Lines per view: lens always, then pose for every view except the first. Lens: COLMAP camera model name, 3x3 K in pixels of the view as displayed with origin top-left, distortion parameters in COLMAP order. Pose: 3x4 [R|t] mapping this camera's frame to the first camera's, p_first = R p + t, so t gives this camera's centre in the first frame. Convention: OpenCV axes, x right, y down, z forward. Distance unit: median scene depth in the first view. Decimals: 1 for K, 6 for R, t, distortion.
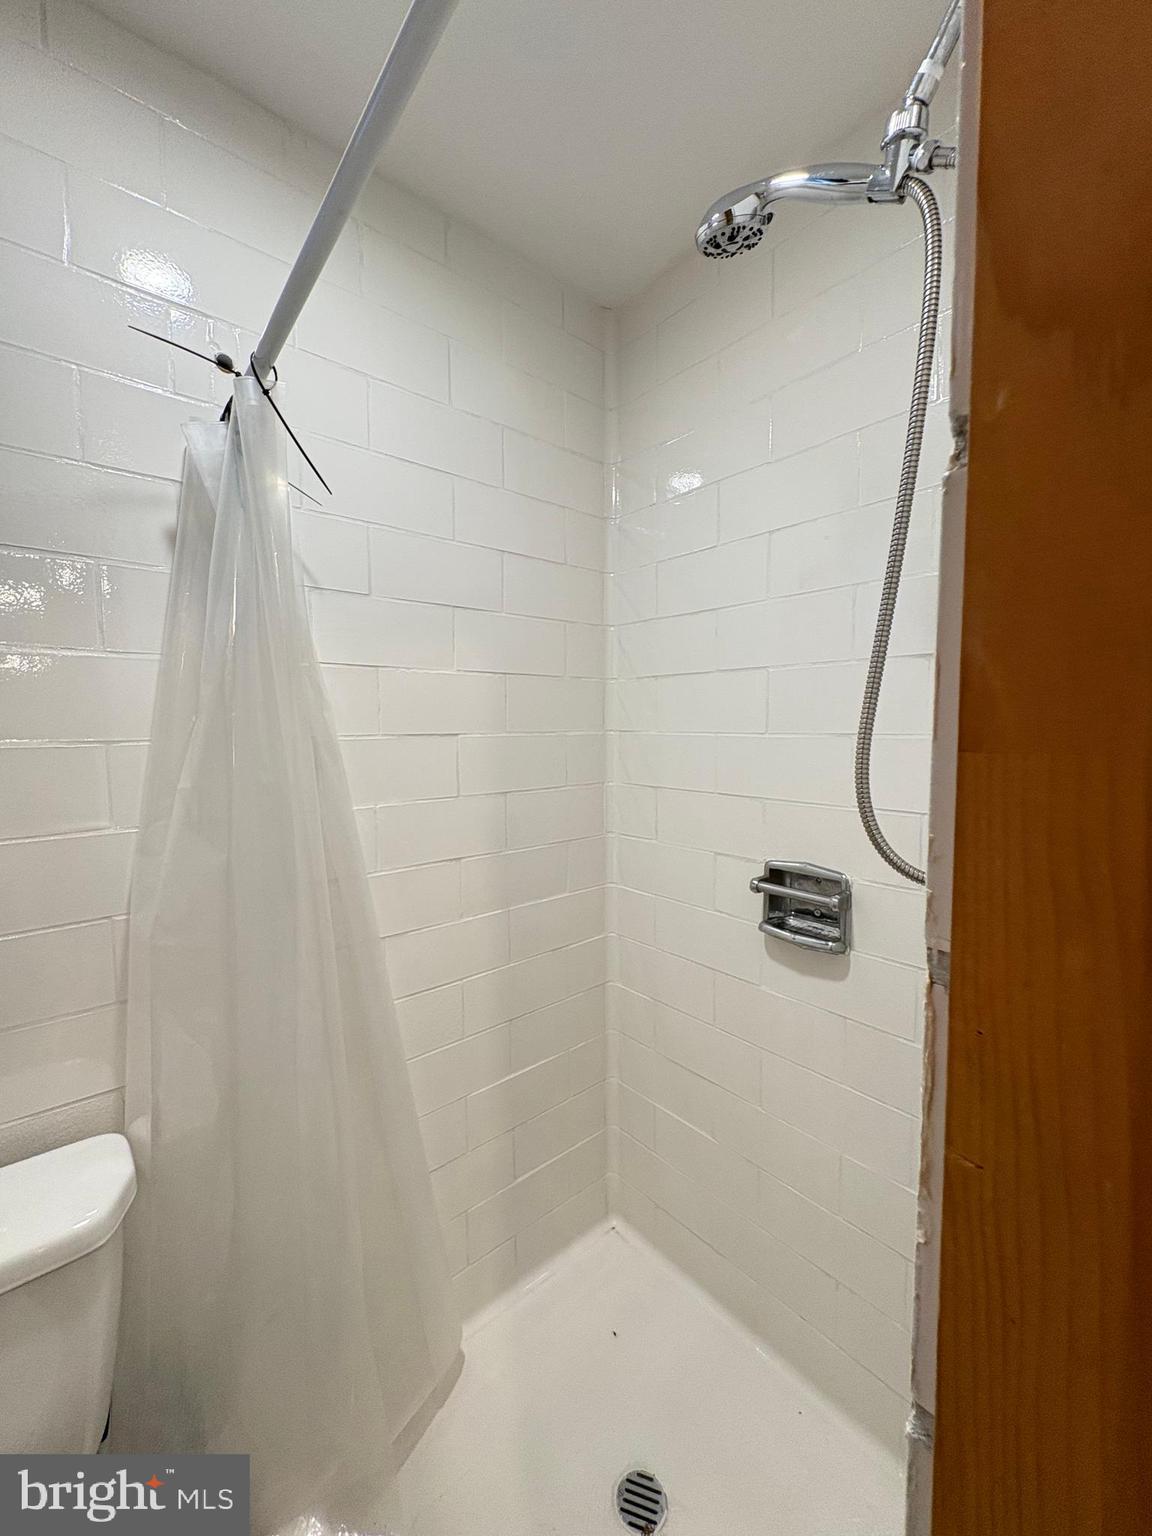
lens RADIAL K [[612.7, 0, 577.1], [0, 612.7, 768.4], [0, 0, 1]] dist [0.002307, 0.000492]
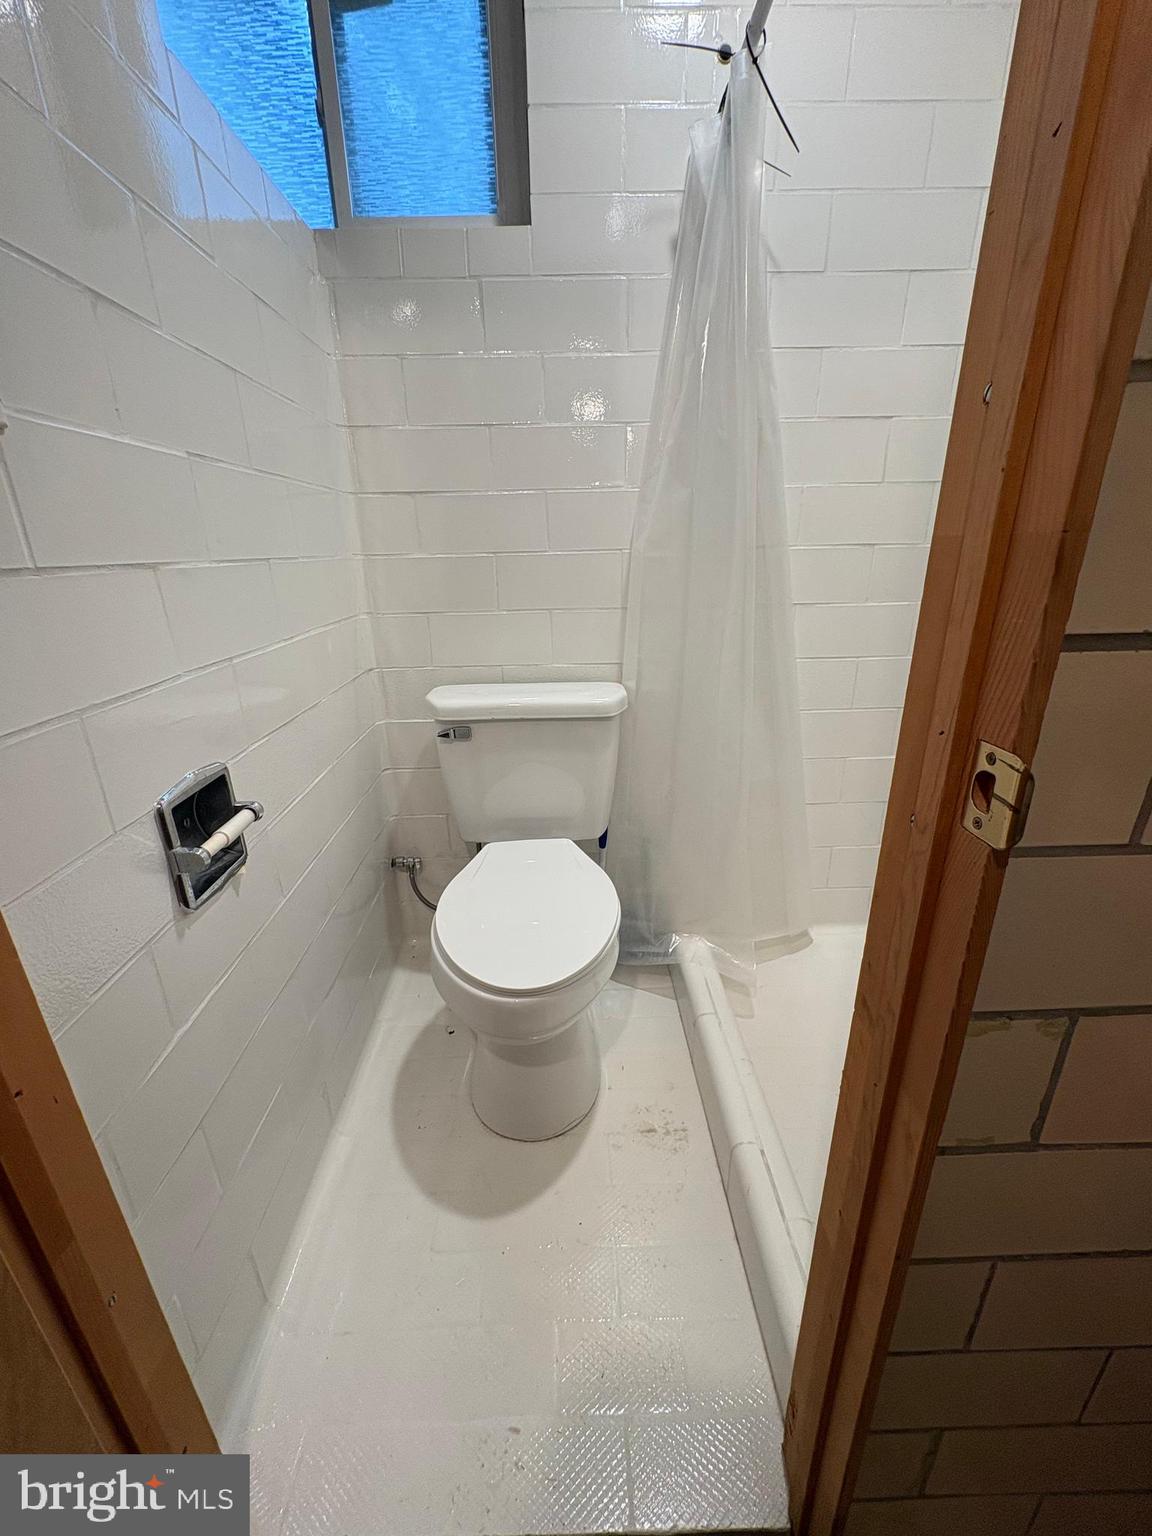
lens RADIAL K [[612.7, 0, 575.3], [0, 612.7, 769.3], [0, 0, 1]] dist [0.002307, 0.000492]
pose [[0.770972, 0.205153, -0.602922, 0.200476], [-0.031958, 0.957966, 0.285097, 0.334607], [0.636067, -0.200534, 0.745120, -0.342839]]
